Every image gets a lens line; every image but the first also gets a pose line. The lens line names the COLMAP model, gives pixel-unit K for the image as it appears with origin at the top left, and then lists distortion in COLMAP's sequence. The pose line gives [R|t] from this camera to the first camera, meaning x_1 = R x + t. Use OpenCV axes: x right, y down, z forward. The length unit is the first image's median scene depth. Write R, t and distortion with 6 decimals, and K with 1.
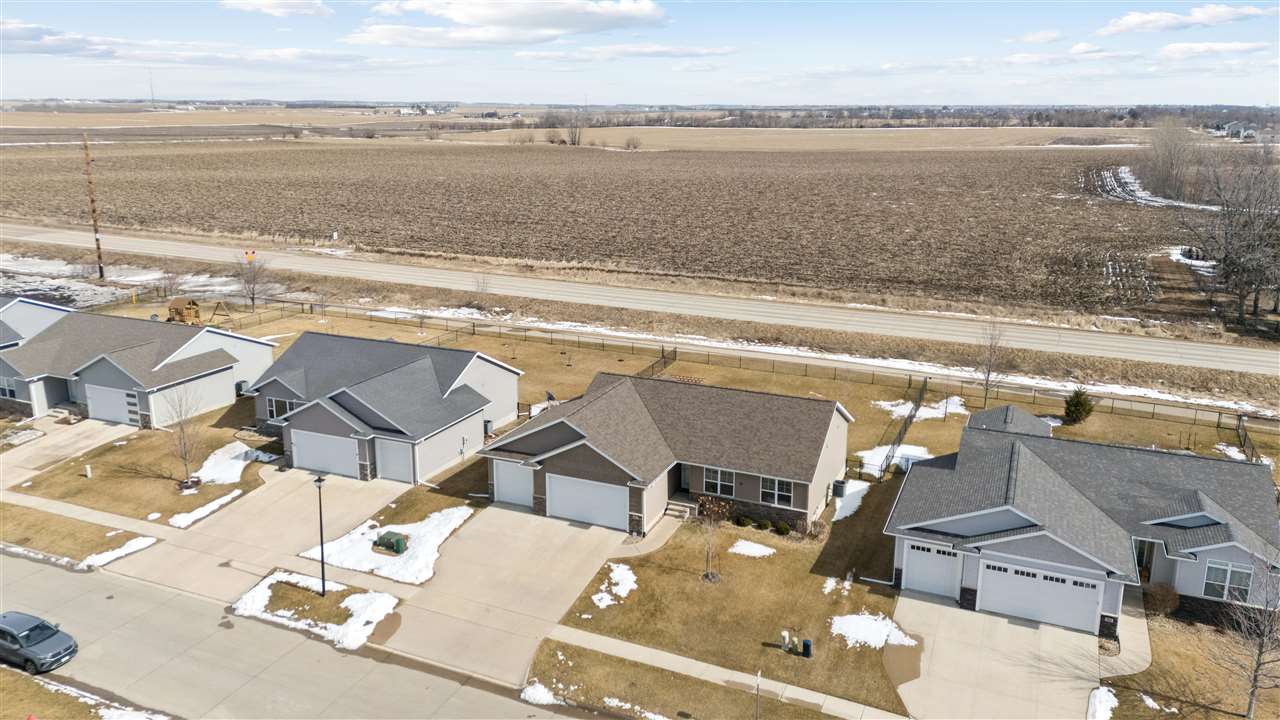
lens RADIAL K [[949.6, 0, 642.1], [0, 949.6, 287.7], [0, 0, 1]] dist [0.062151, -0.000975]
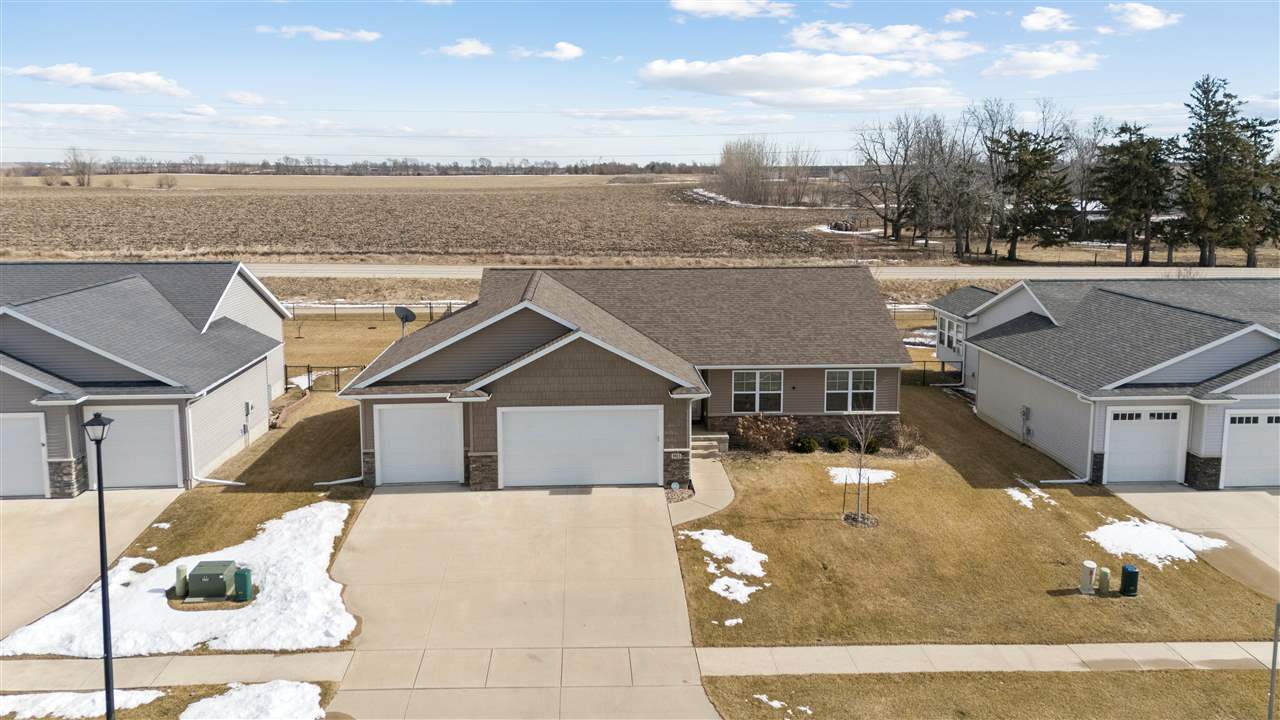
lens RADIAL K [[952.9, 0, 635.4], [0, 952.9, 288.7], [0, 0, 1]] dist [0.033860, -0.000167]
pose [[0.891631, -0.059939, 0.448778, -0.273553], [0.089676, 0.994941, -0.045282, 0.161387], [-0.443794, 0.080619, 0.892495, 0.481996]]
